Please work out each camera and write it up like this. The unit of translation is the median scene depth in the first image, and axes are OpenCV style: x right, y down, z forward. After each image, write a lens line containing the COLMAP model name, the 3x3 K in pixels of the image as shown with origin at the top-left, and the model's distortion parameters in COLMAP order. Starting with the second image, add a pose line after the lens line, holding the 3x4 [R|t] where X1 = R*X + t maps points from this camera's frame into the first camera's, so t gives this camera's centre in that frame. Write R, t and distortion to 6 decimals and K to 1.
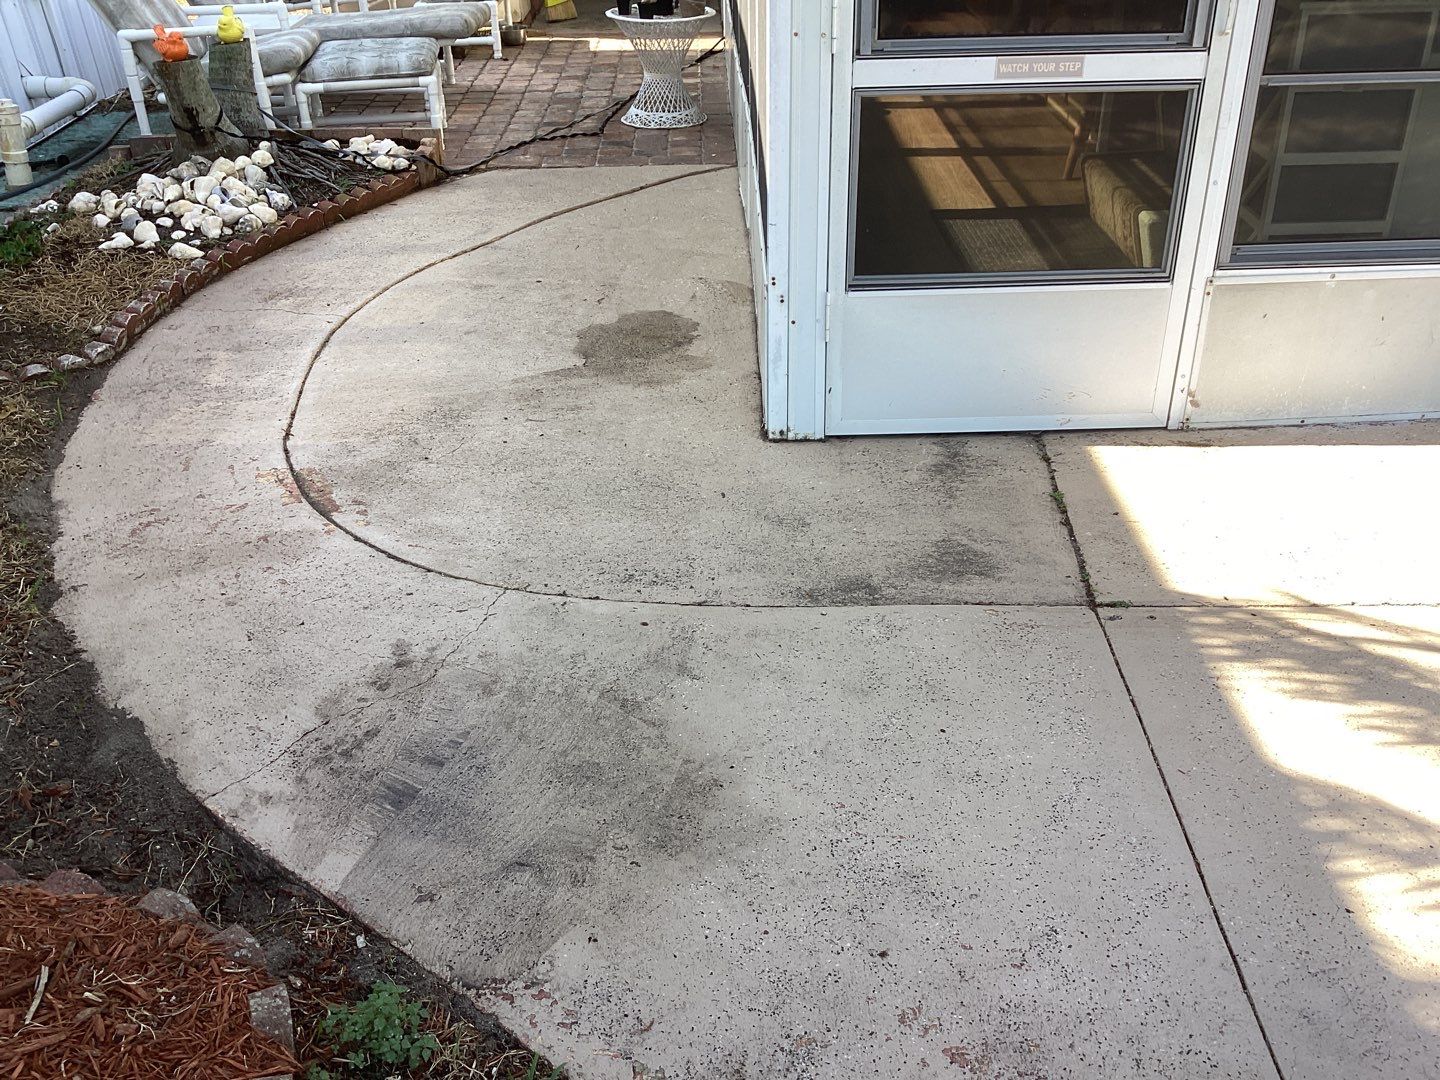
lens RADIAL K [[1299.6, 0, 720.0], [0, 1299.6, 540.0], [0, 0, 1]] dist [0.095875, -0.208407]
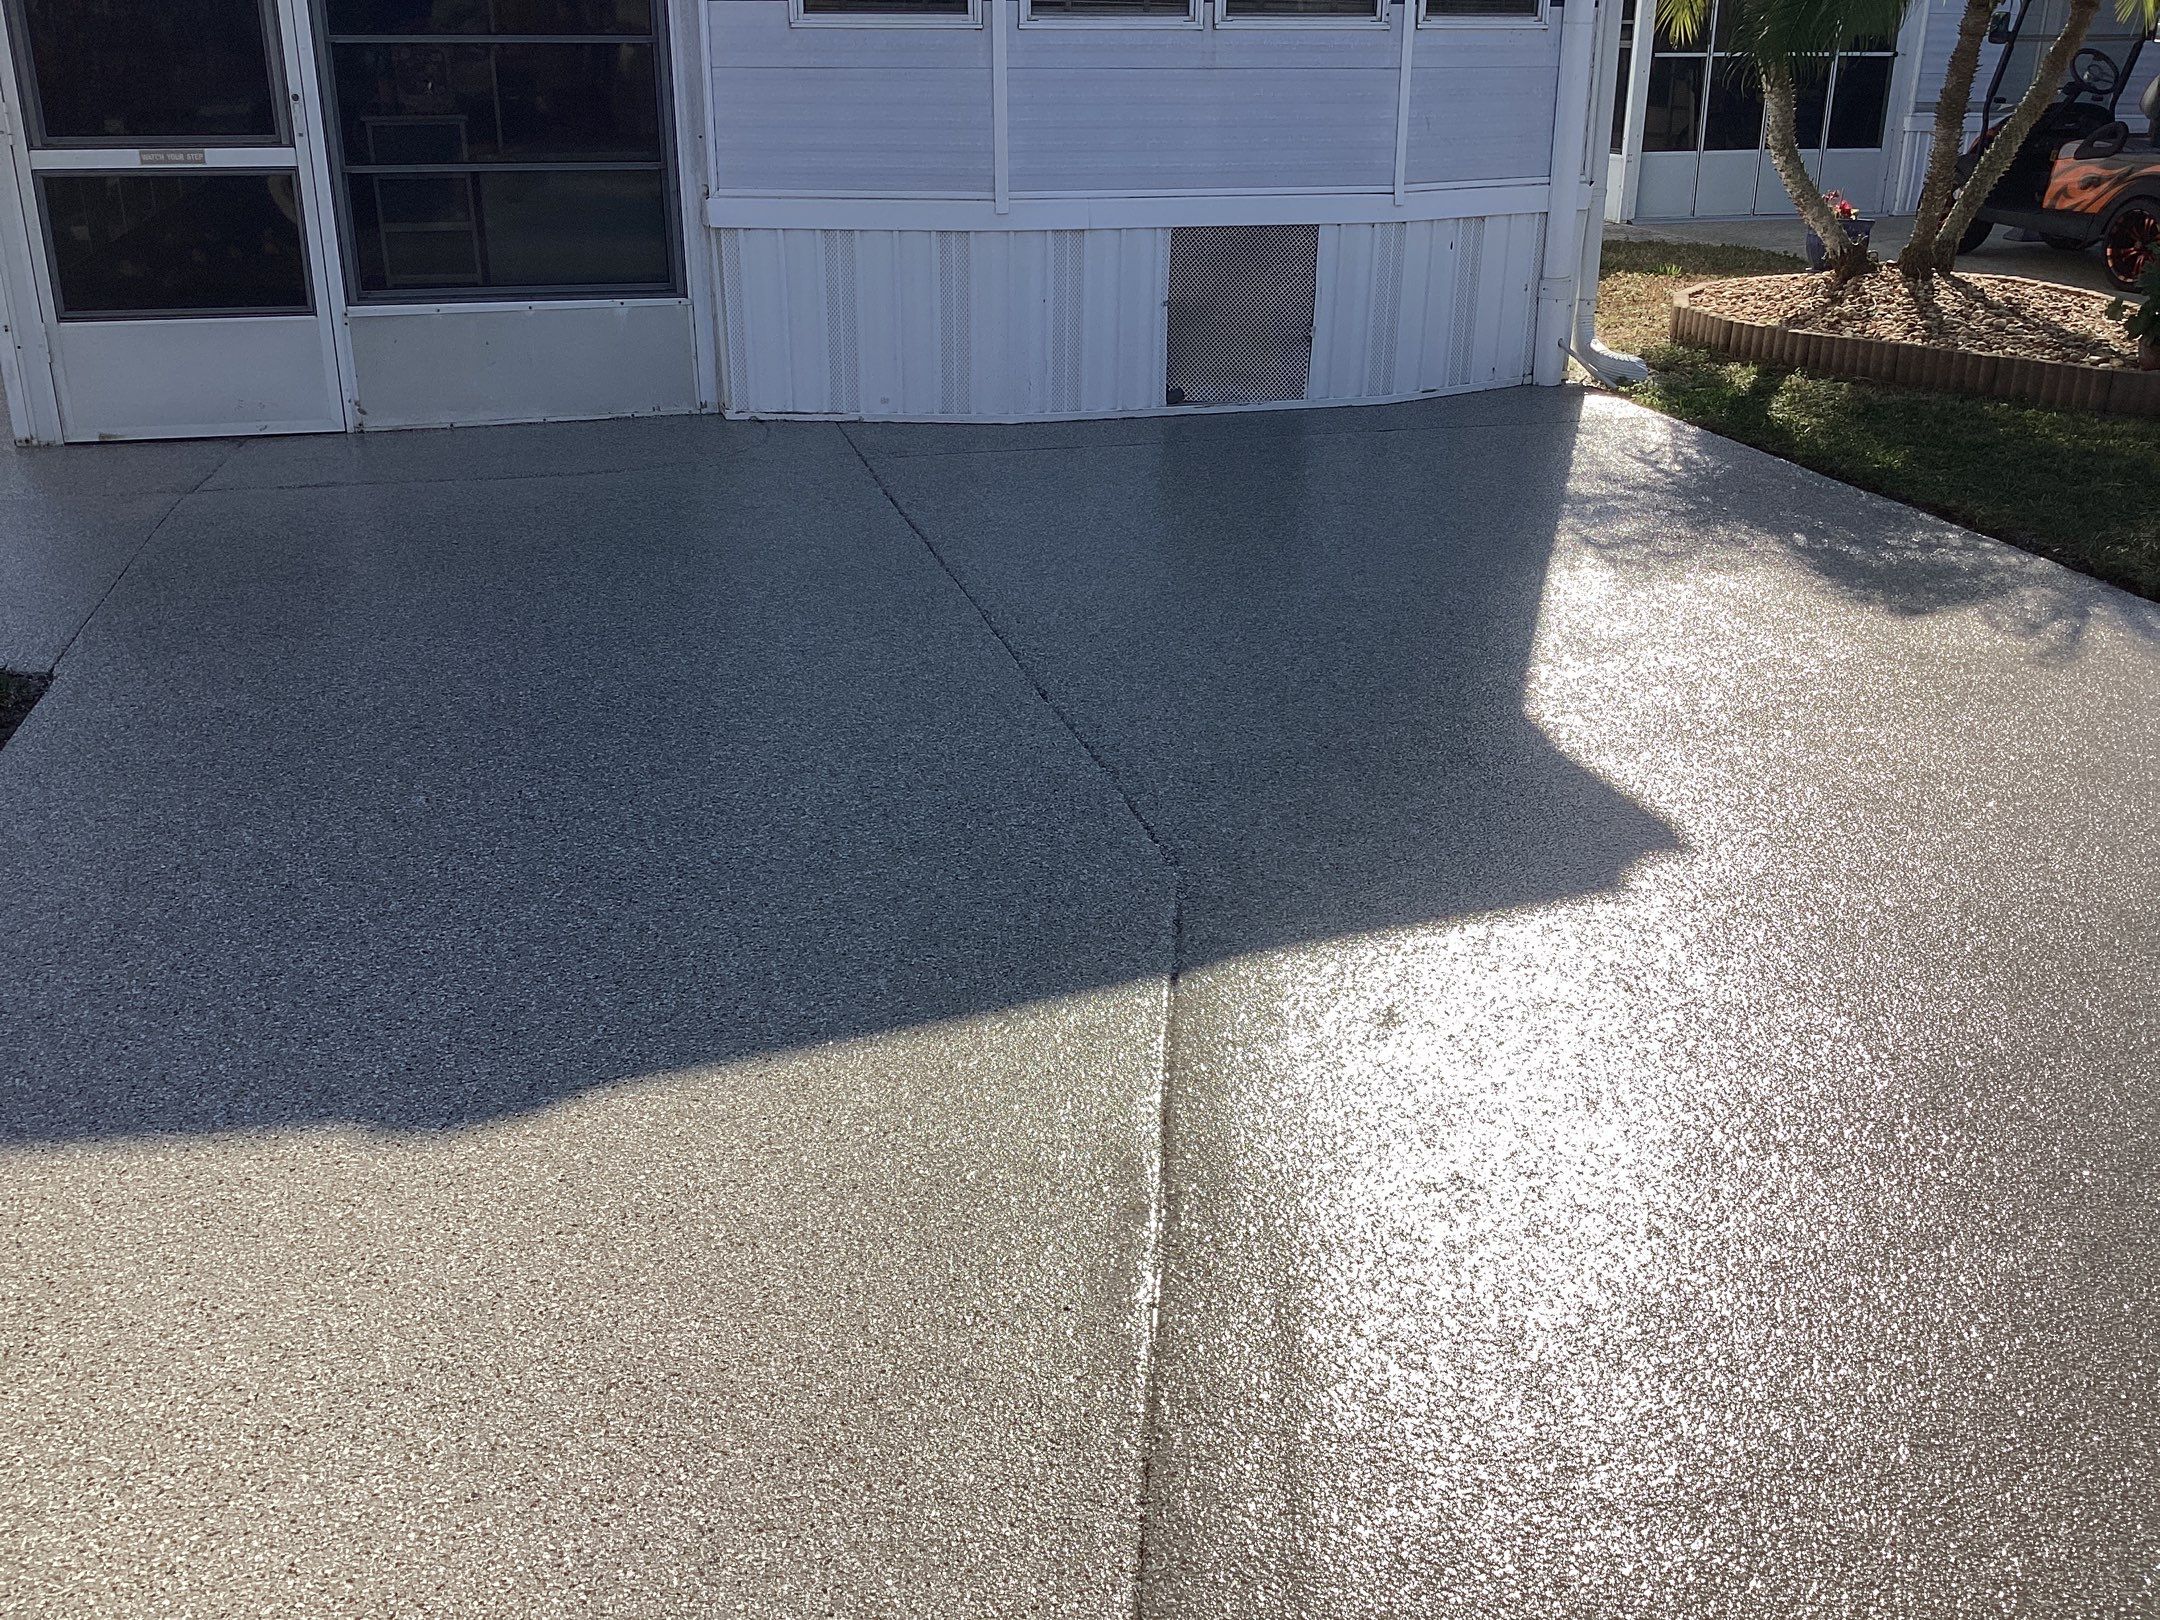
lens RADIAL K [[2029.7, 0, 1080.0], [0, 2029.7, 810.0], [0, 0, 1]] dist [0.027374, -0.087723]
pose [[0.969979, -0.062693, 0.234971, 0.586582], [0.097795, 0.985190, -0.140846, 0.687672], [-0.222661, 0.159597, 0.961744, -1.131655]]
